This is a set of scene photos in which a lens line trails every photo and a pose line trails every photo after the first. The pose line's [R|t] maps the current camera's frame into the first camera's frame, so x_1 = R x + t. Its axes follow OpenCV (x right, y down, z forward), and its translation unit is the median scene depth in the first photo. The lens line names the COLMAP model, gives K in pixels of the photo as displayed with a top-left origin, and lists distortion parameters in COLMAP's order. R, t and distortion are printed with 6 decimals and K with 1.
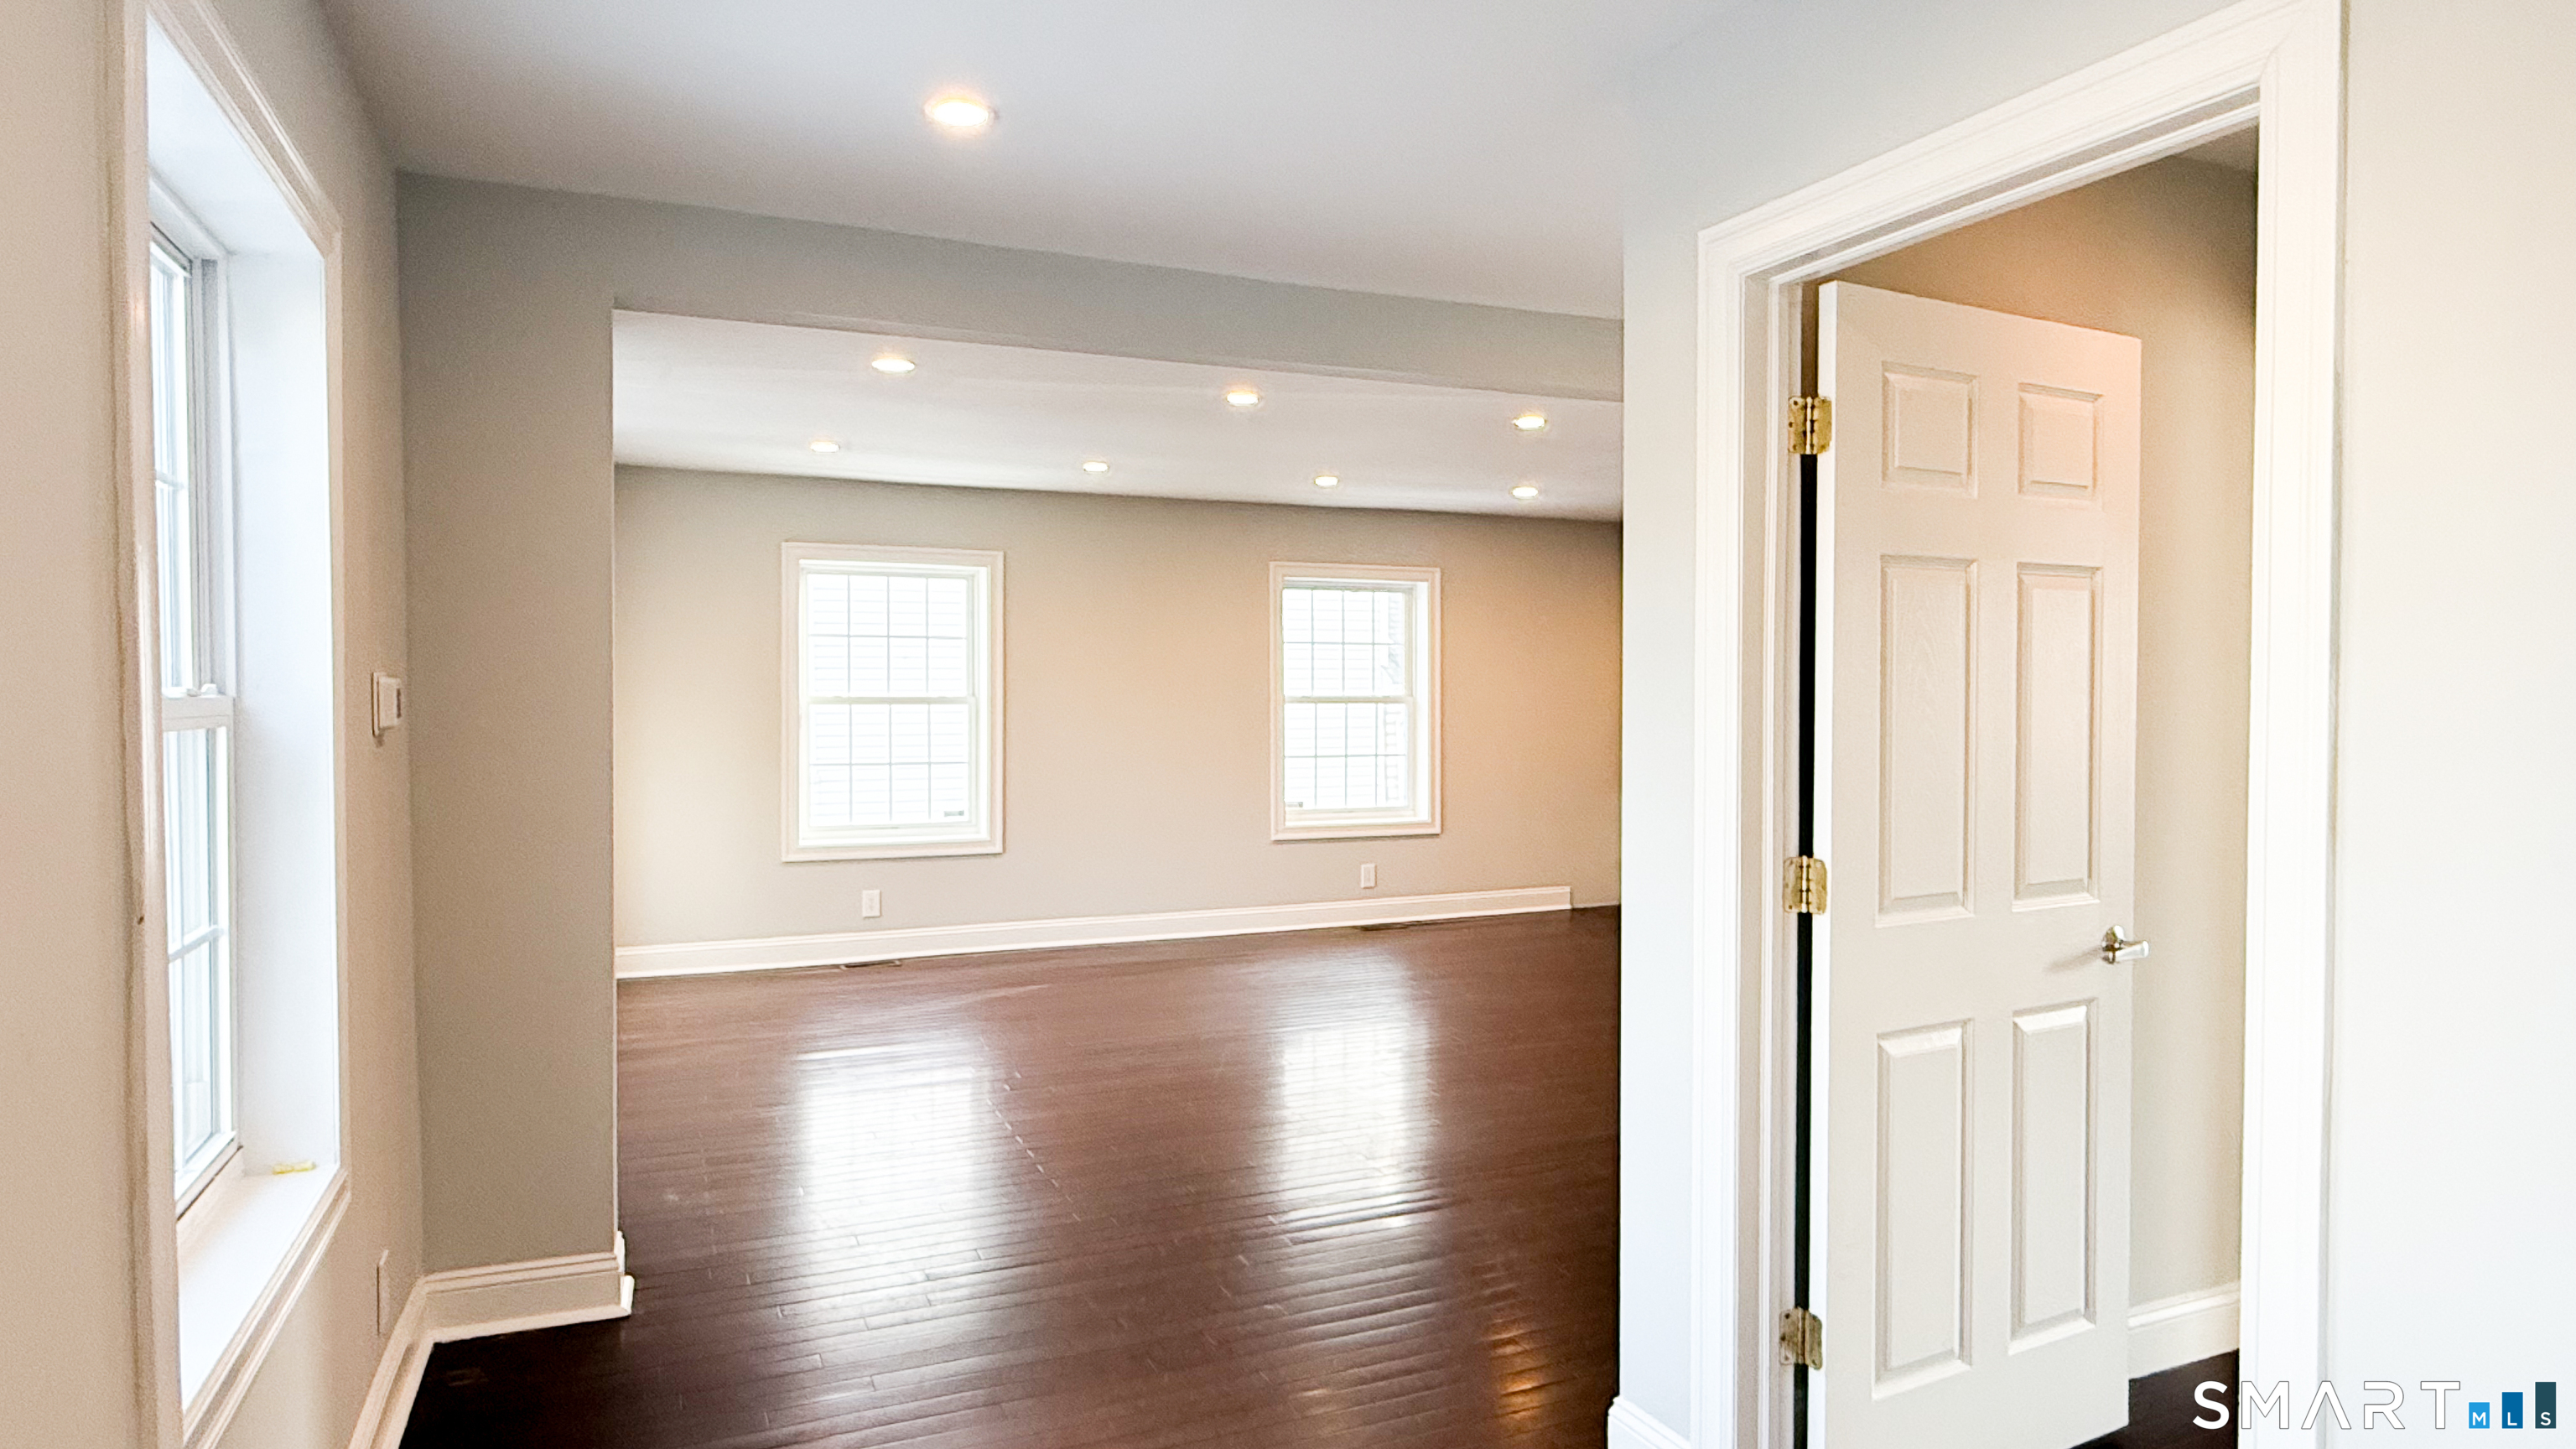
lens RADIAL K [[1520.7, 0, 1289.2], [0, 1520.7, 742.5], [0, 0, 1]] dist [-0.011367, 0.003541]
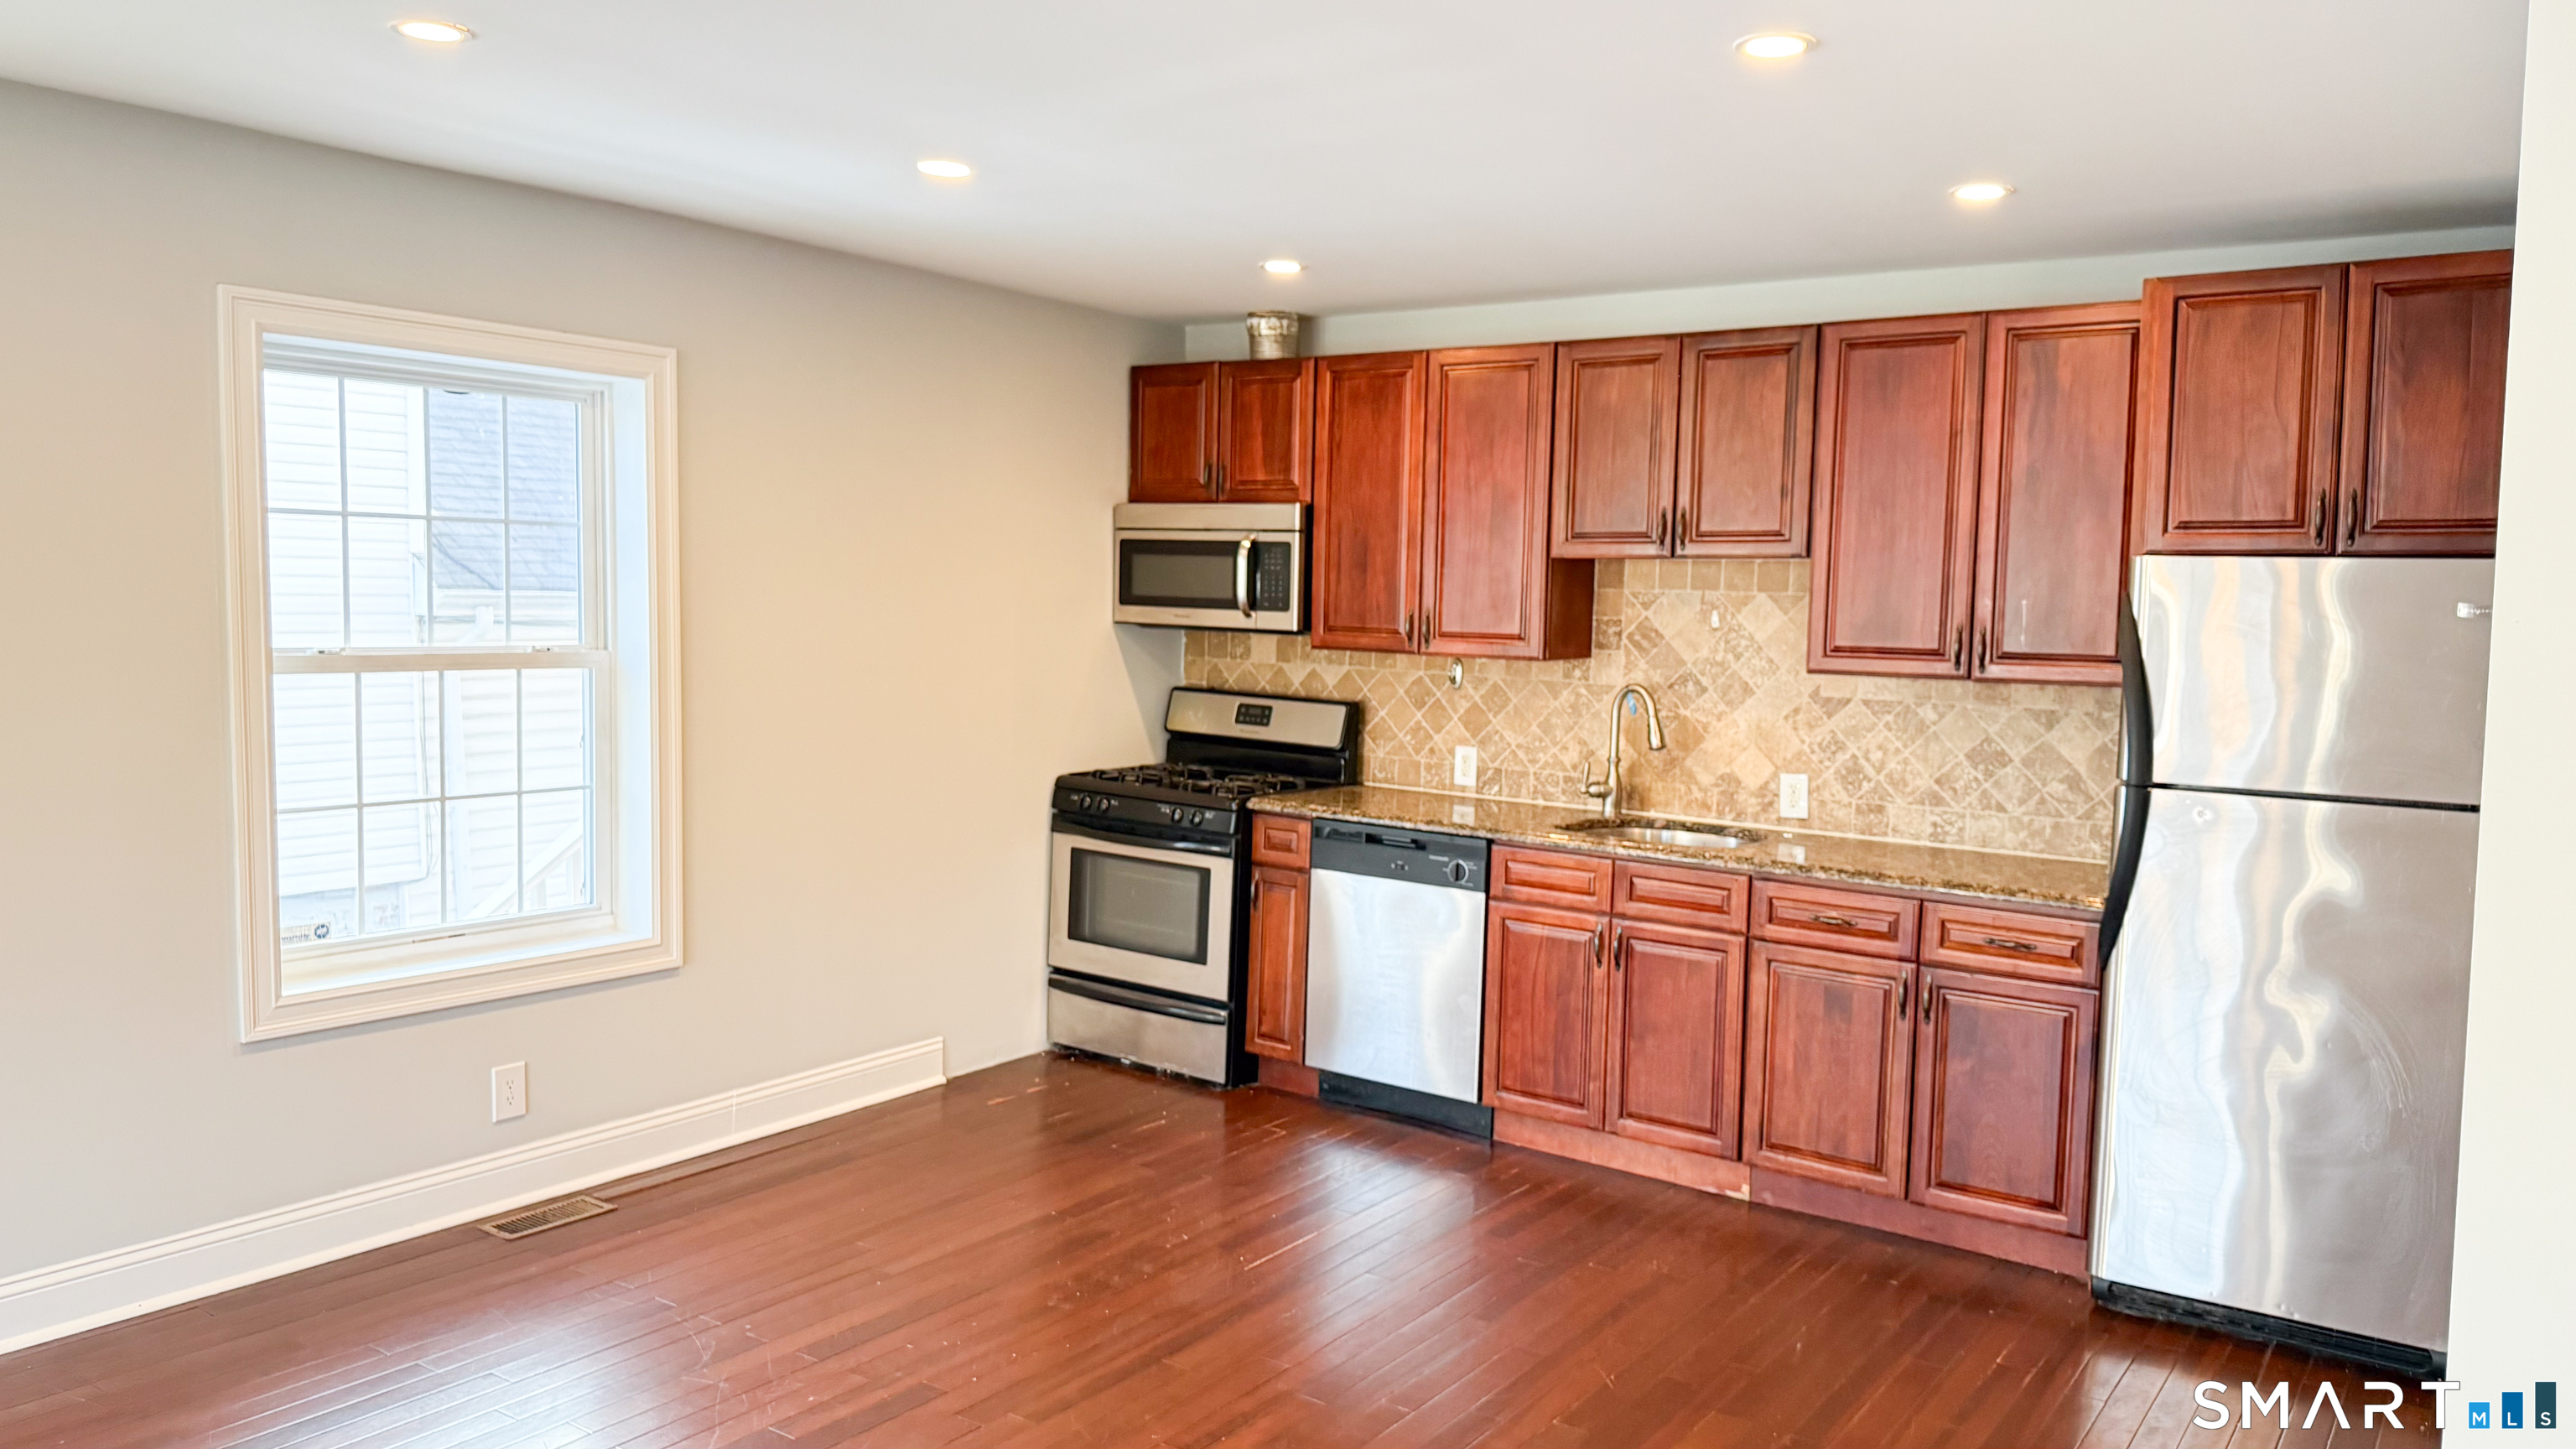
lens RADIAL K [[1820.1, 0, 1309.2], [0, 1820.1, 737.4], [0, 0, 1]] dist [0.063410, -0.066536]
pose [[0.854867, -0.019195, 0.518491, -0.022556], [-0.008134, 0.998697, 0.050383, -0.040594], [-0.518783, -0.047288, 0.853597, 0.553464]]
